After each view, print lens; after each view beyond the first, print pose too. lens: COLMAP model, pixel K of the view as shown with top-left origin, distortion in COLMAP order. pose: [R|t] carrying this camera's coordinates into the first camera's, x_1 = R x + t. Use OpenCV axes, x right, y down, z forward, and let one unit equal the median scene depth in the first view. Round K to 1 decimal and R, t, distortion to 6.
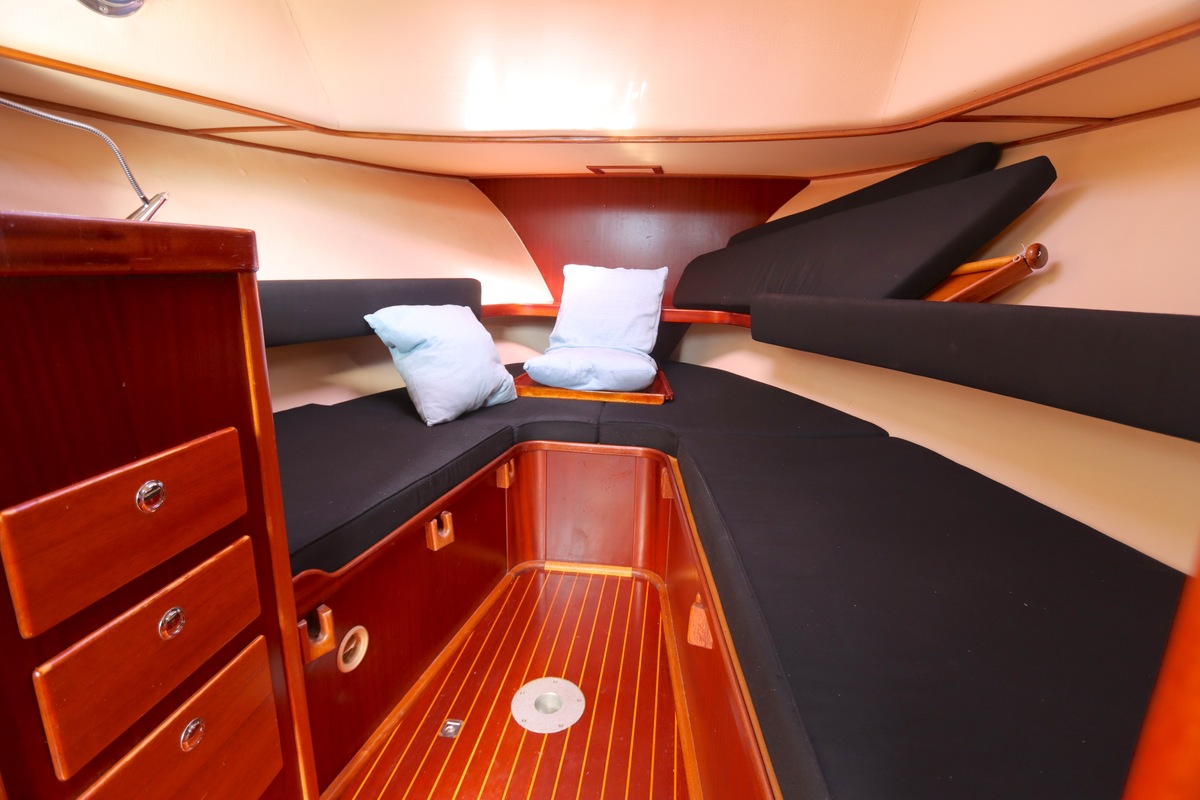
lens RADIAL K [[570.3, 0, 595.7], [0, 570.3, 385.9], [0, 0, 1]] dist [-0.029191, 0.006746]
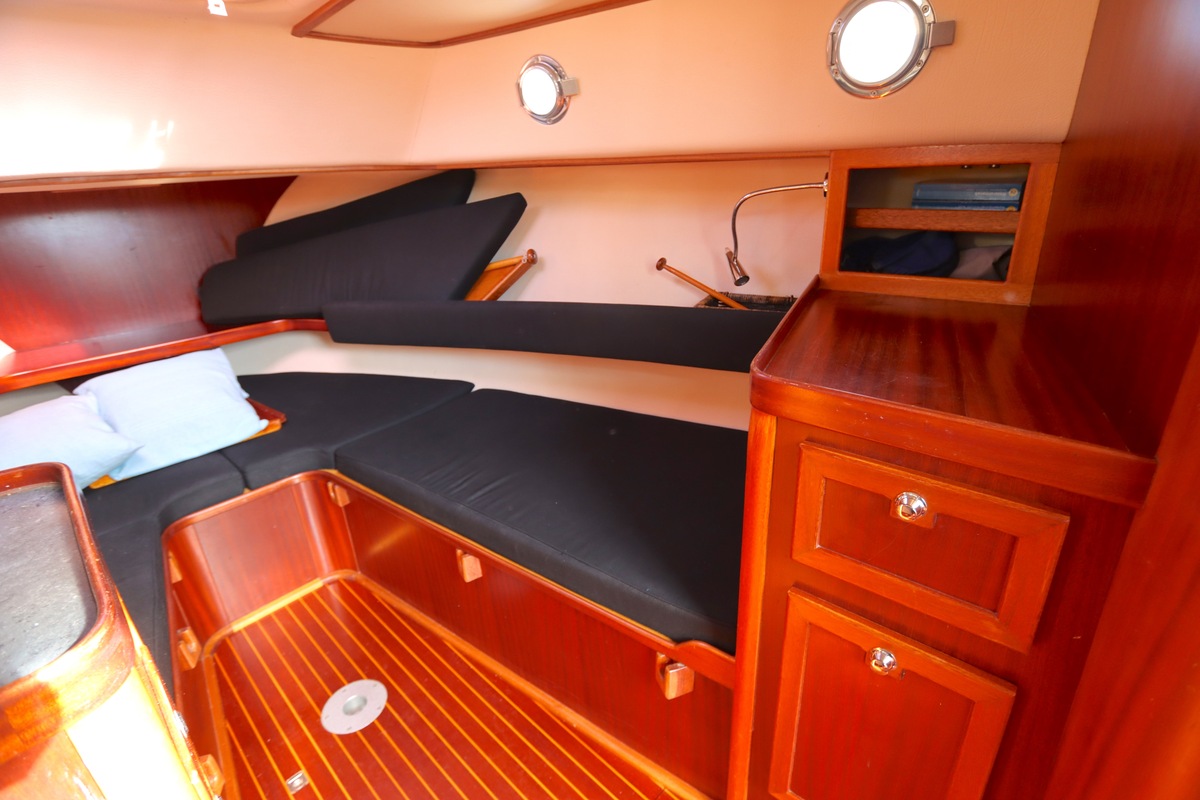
lens RADIAL K [[570.3, 0, 599.4], [0, 570.3, 390.2], [0, 0, 1]] dist [-0.029191, 0.006746]
pose [[0.585202, -0.349554, 0.731676, -0.302762], [0.240643, 0.936531, 0.254953, -0.172494], [-0.774357, 0.026874, 0.632178, -0.120649]]
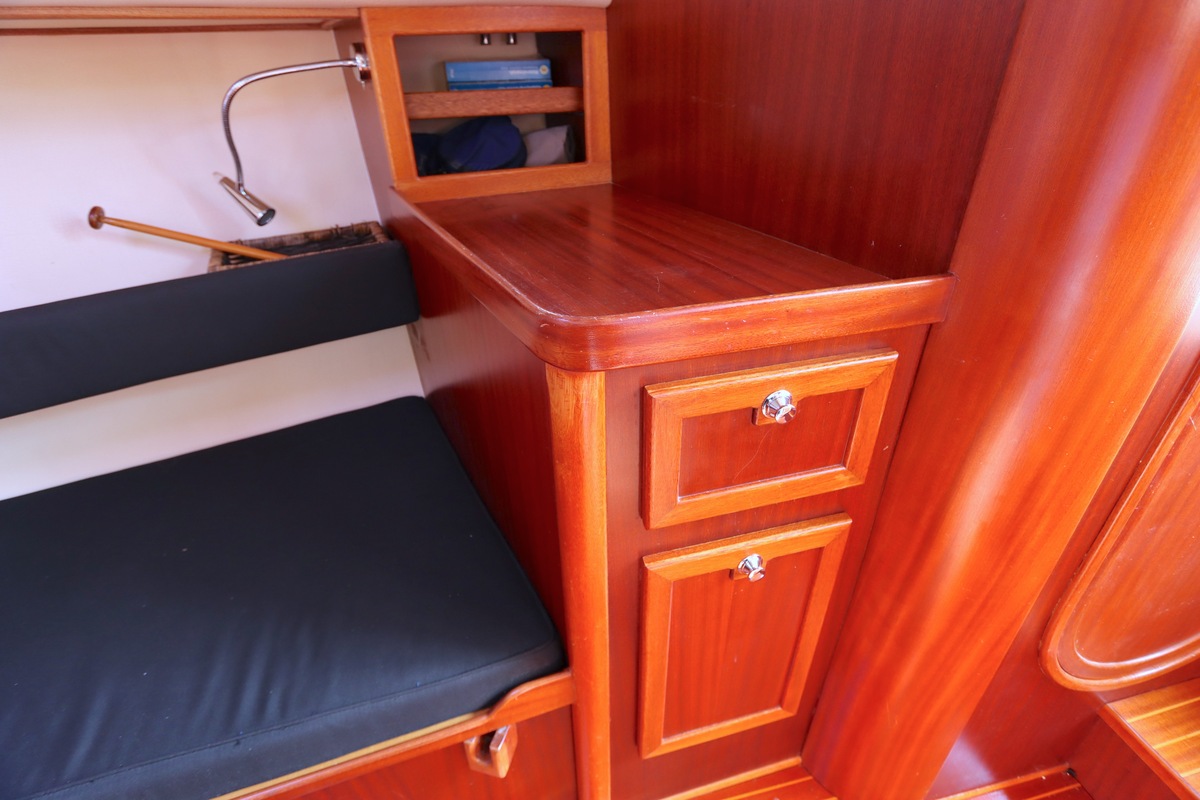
lens RADIAL K [[570.3, 0, 601.8], [0, 570.3, 391.3], [0, 0, 1]] dist [-0.029191, 0.006746]
pose [[-0.346880, -0.497458, 0.795116, -0.161430], [0.219654, 0.781090, 0.584509, -0.180996], [-0.911826, 0.377405, -0.161676, 0.104554]]
